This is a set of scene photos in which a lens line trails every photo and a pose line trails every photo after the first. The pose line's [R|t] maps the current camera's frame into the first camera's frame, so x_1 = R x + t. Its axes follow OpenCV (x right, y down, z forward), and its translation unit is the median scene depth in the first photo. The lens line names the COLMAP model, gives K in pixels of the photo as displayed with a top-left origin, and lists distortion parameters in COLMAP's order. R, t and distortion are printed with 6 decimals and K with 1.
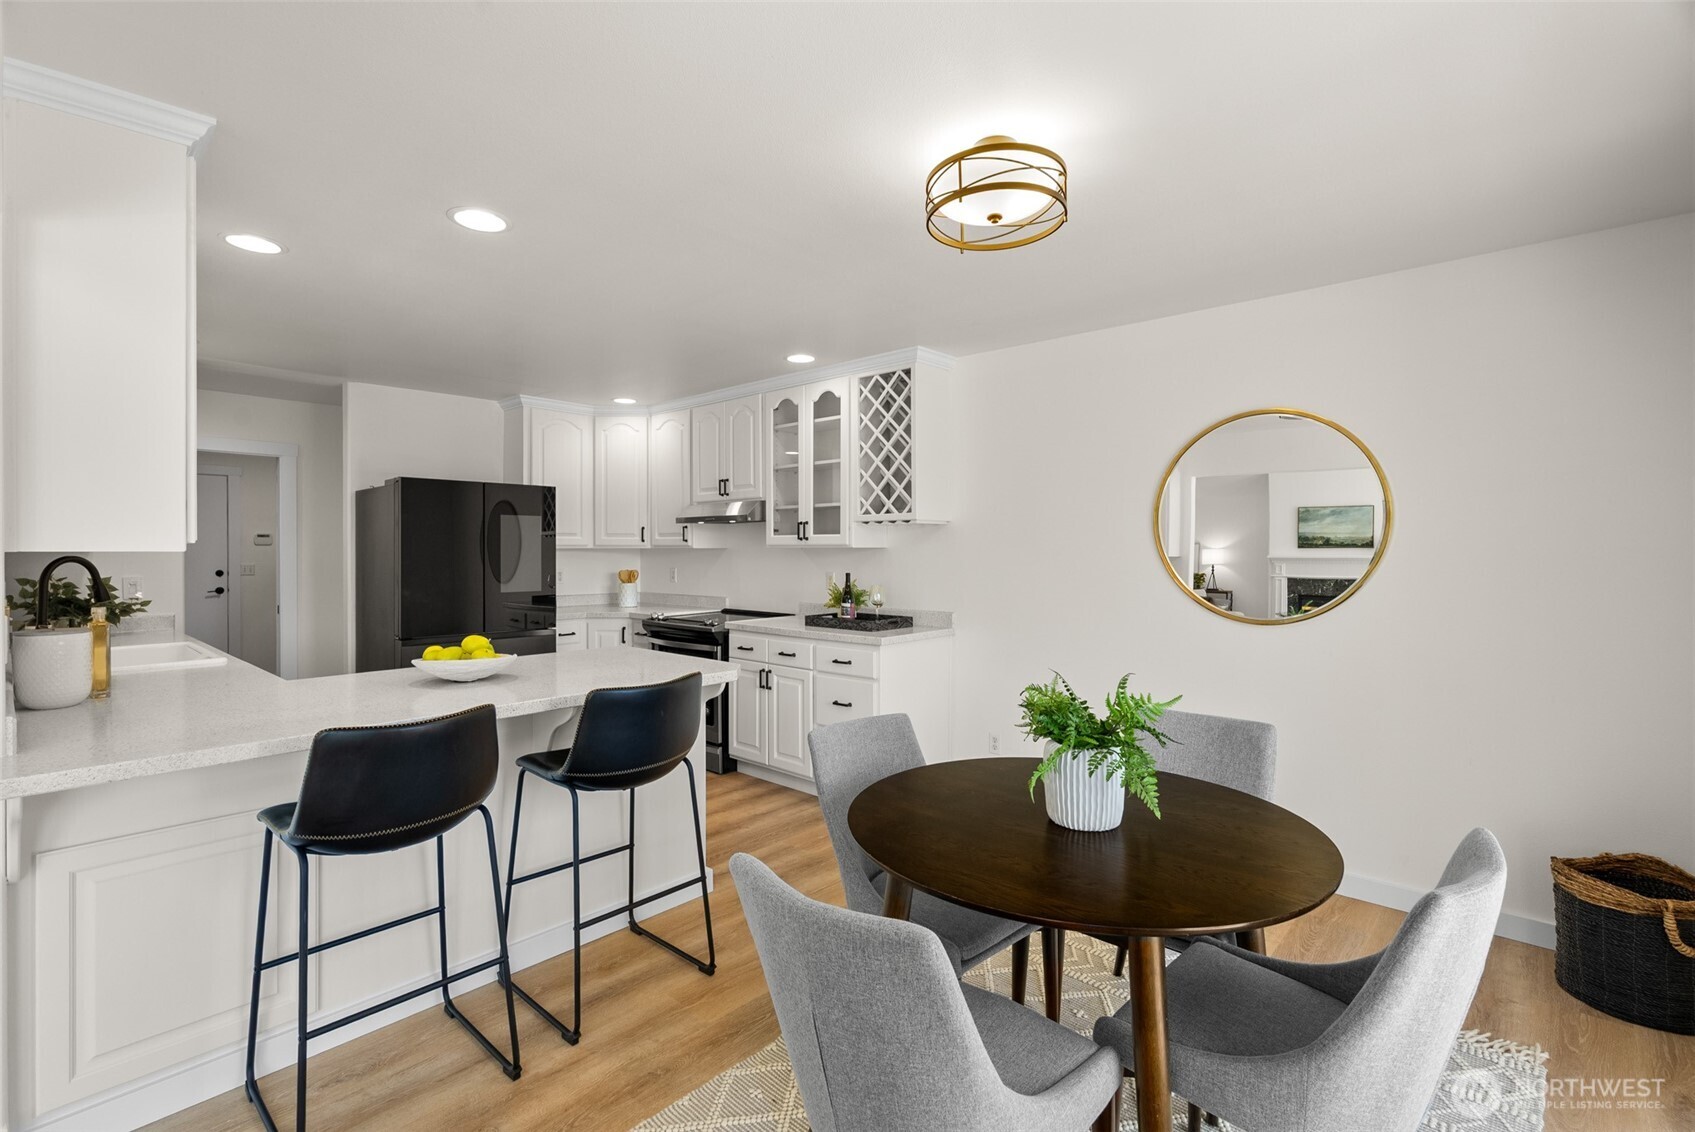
lens RADIAL K [[788.2, 0, 853.8], [0, 788.2, 554.0], [0, 0, 1]] dist [-0.005698, 0.003388]
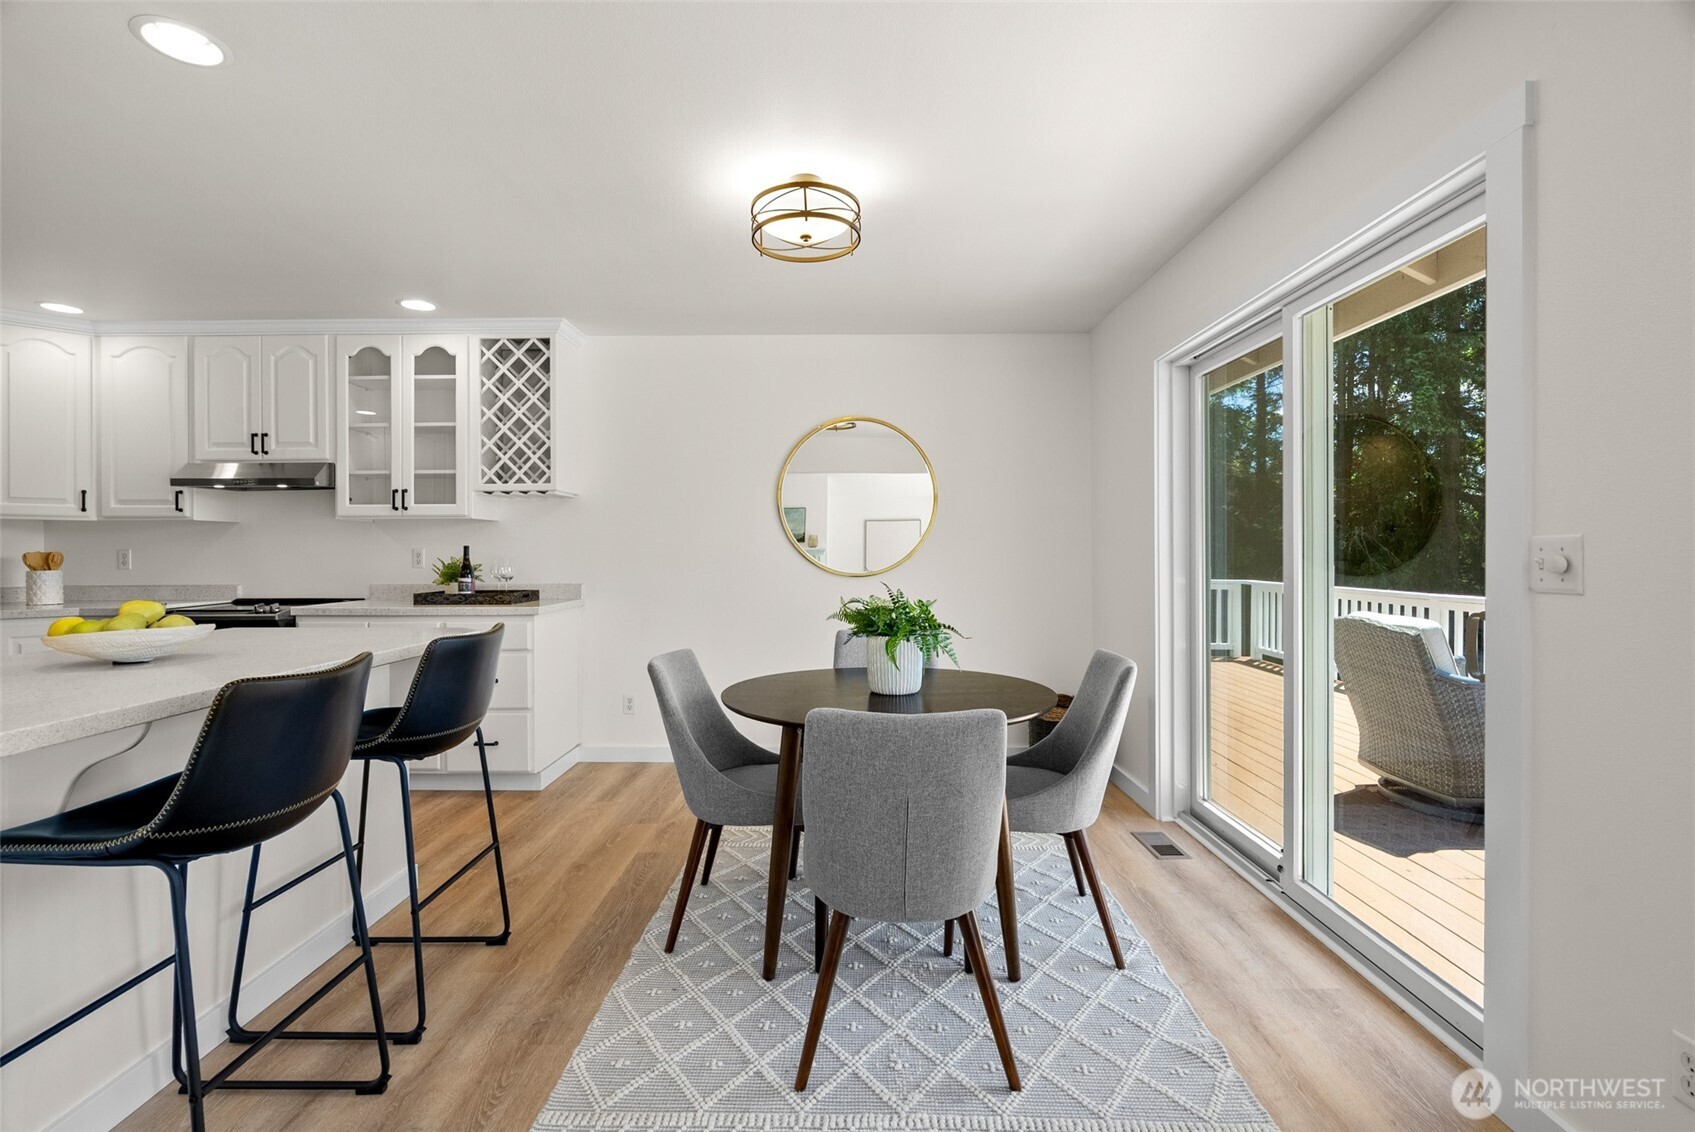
lens RADIAL K [[788.2, 0, 856.6], [0, 788.2, 553.8], [0, 0, 1]] dist [-0.005698, 0.003388]
pose [[0.734193, -0.003496, 0.678932, -0.302107], [0.011408, 0.999909, -0.007189, 0.045770], [-0.678845, 0.013023, 0.734166, 0.007687]]
